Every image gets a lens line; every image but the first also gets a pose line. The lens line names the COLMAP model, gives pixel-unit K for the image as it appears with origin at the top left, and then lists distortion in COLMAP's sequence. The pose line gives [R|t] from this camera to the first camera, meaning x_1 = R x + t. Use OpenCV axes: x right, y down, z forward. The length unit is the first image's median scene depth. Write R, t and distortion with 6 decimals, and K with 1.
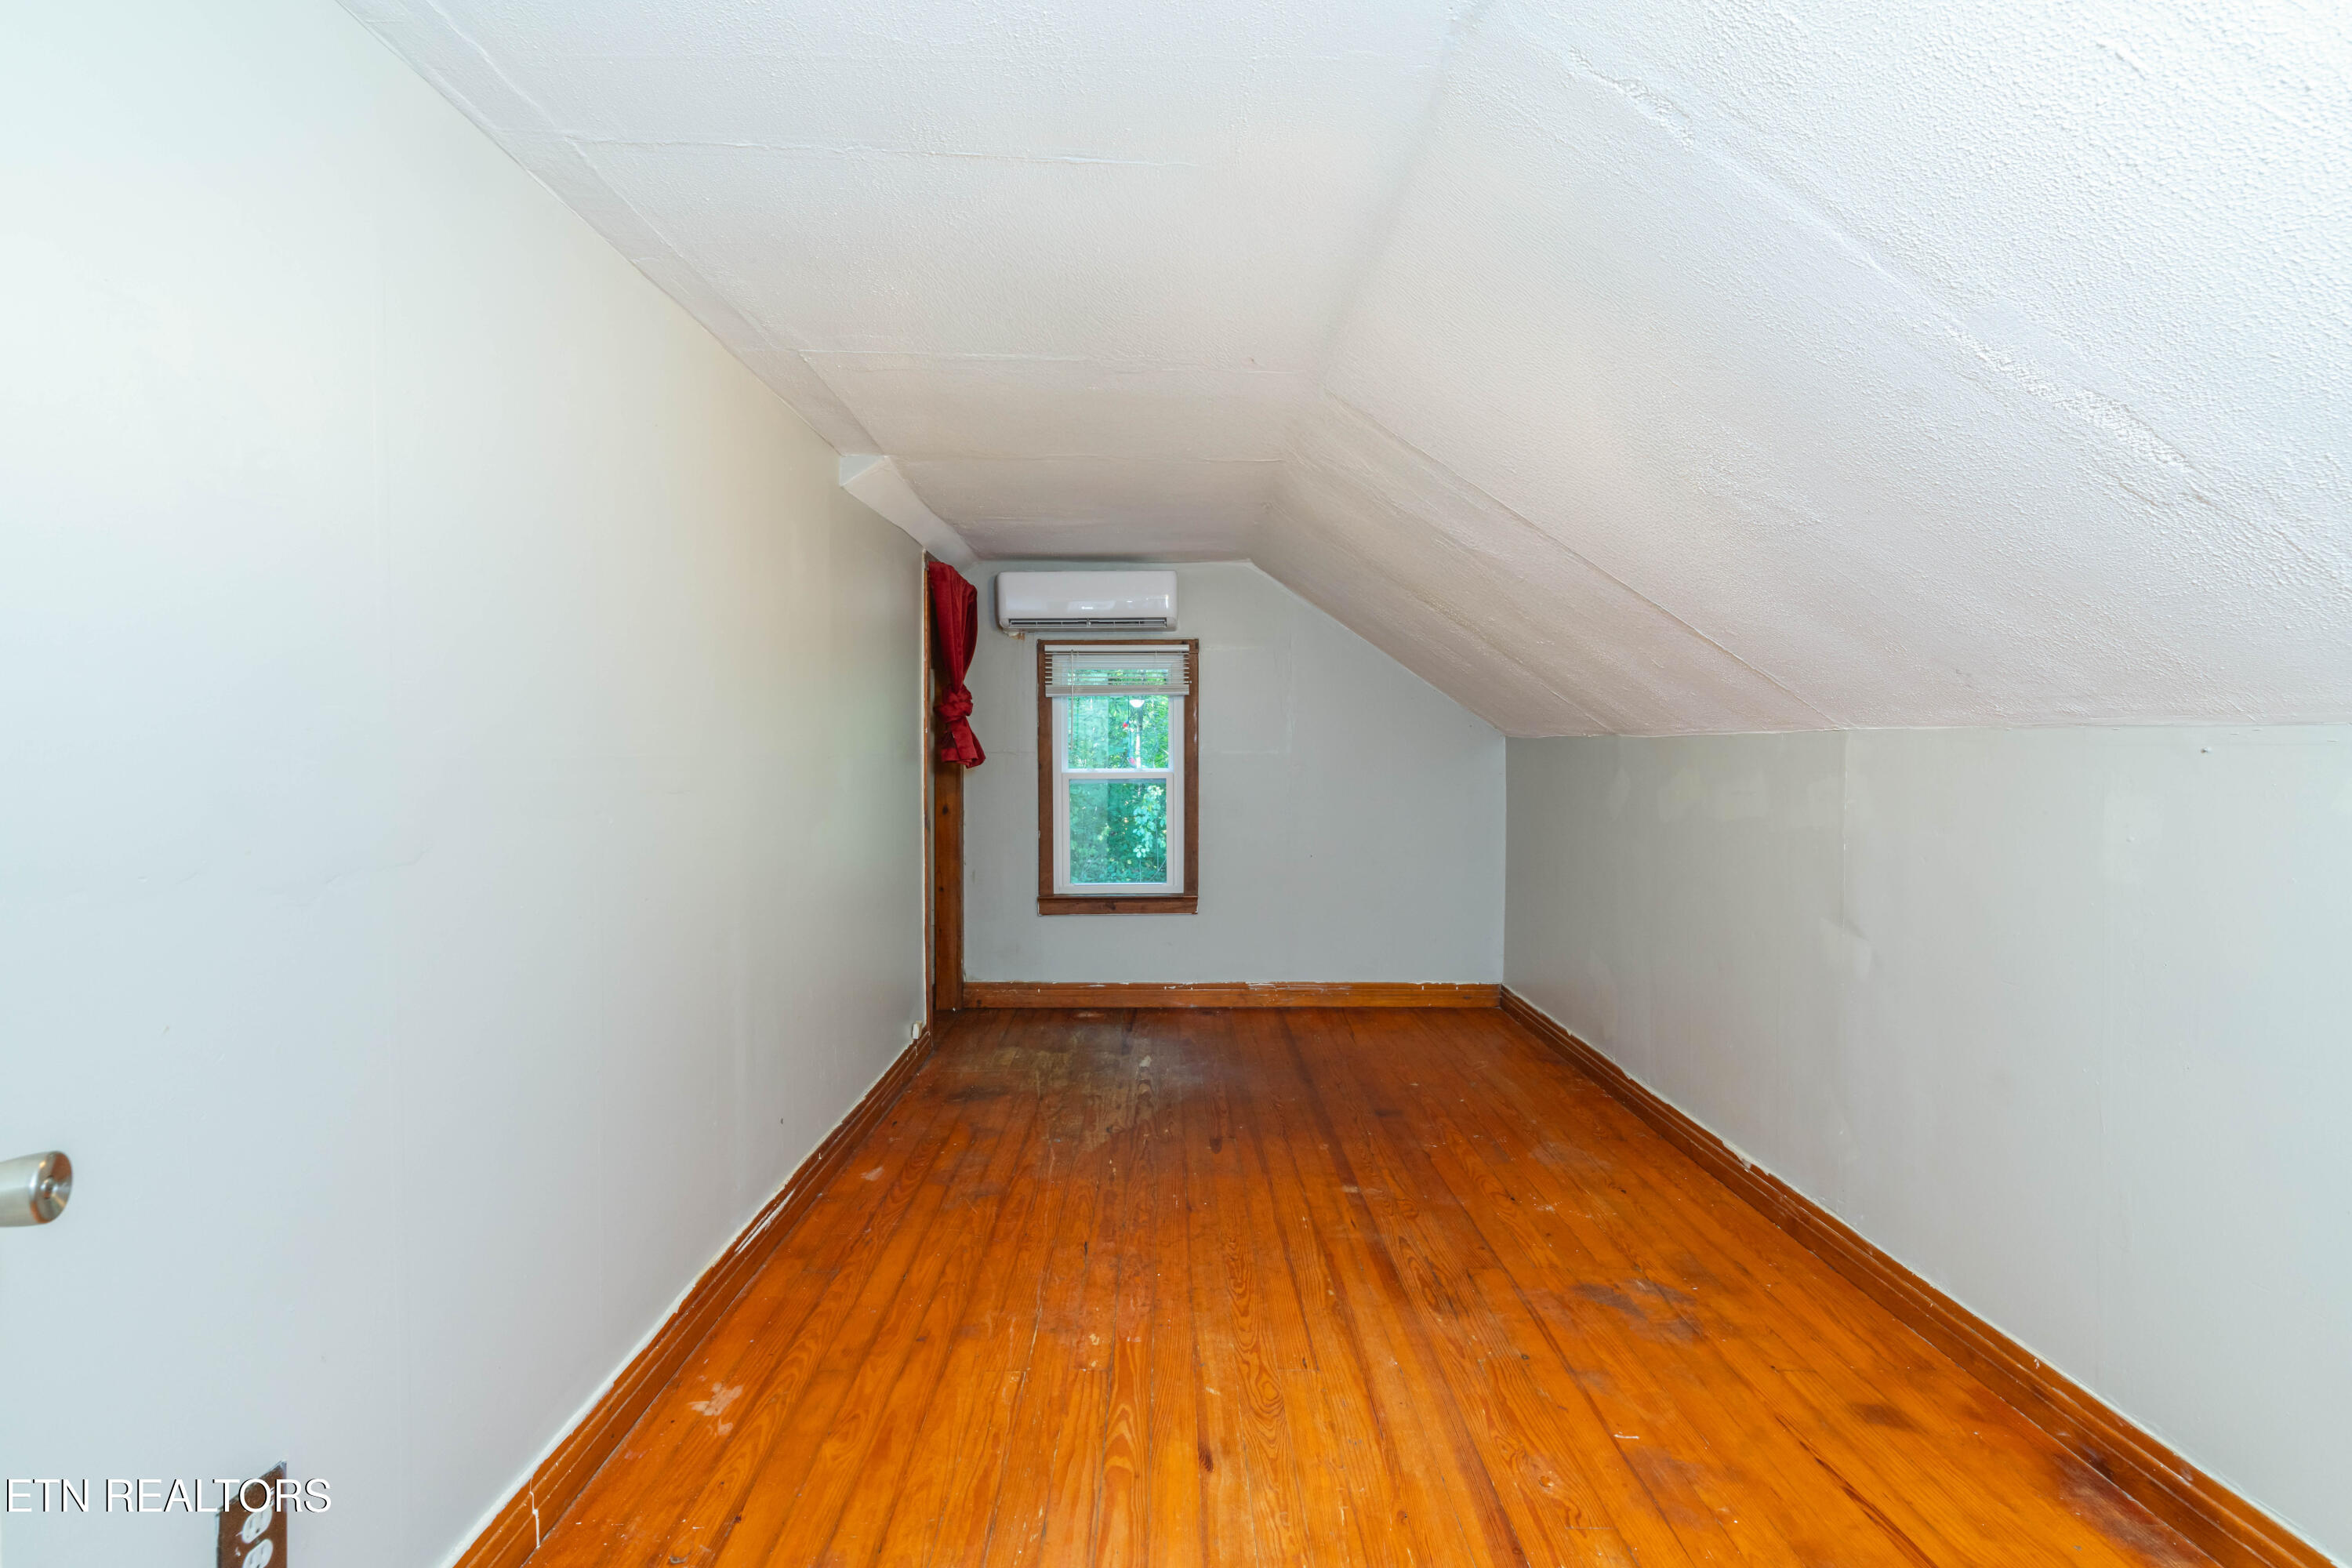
lens RADIAL K [[1004.6, 0, 1176.0], [0, 1004.6, 784.0], [0, 0, 1]] dist [-0.000829, 0.000908]
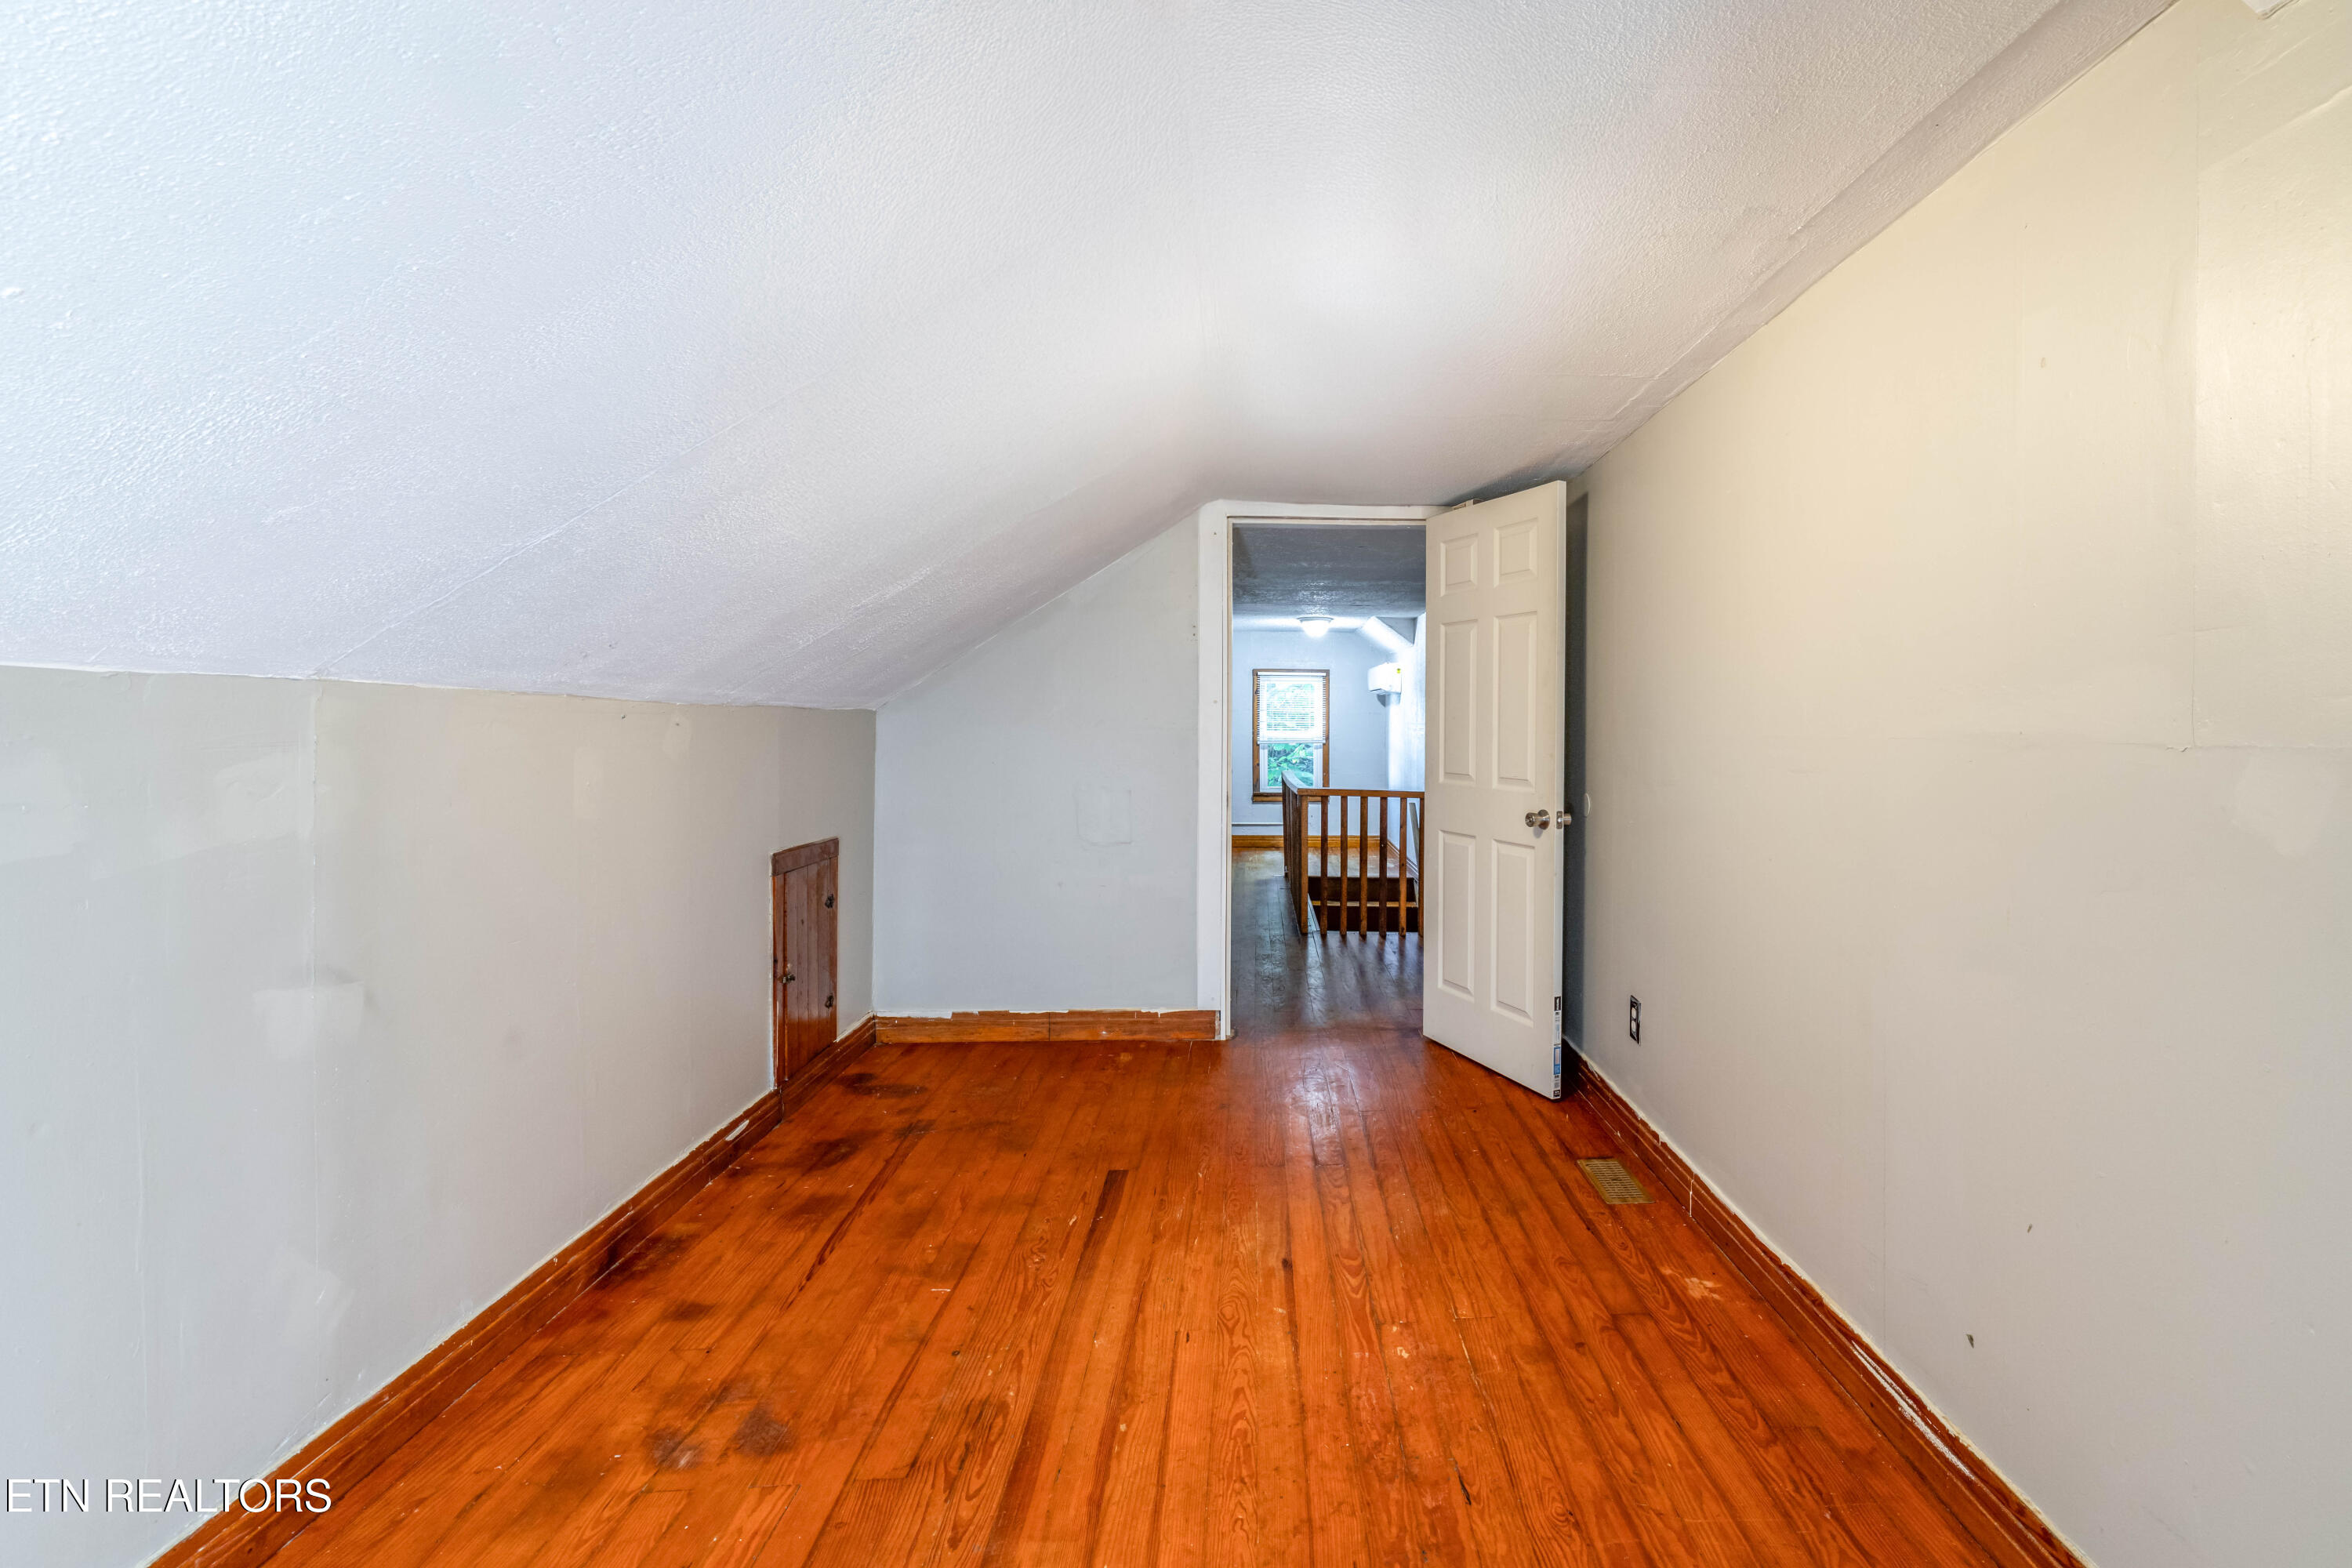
lens RADIAL K [[1026.5, 0, 1177.0], [0, 1026.5, 723.3], [0, 0, 1]] dist [-0.000106, 0.000183]
pose [[-0.996093, -0.011448, 0.087567, 0.055349], [-0.008805, 0.999496, 0.030512, -0.075406], [-0.087872, 0.029621, -0.995691, 2.026746]]
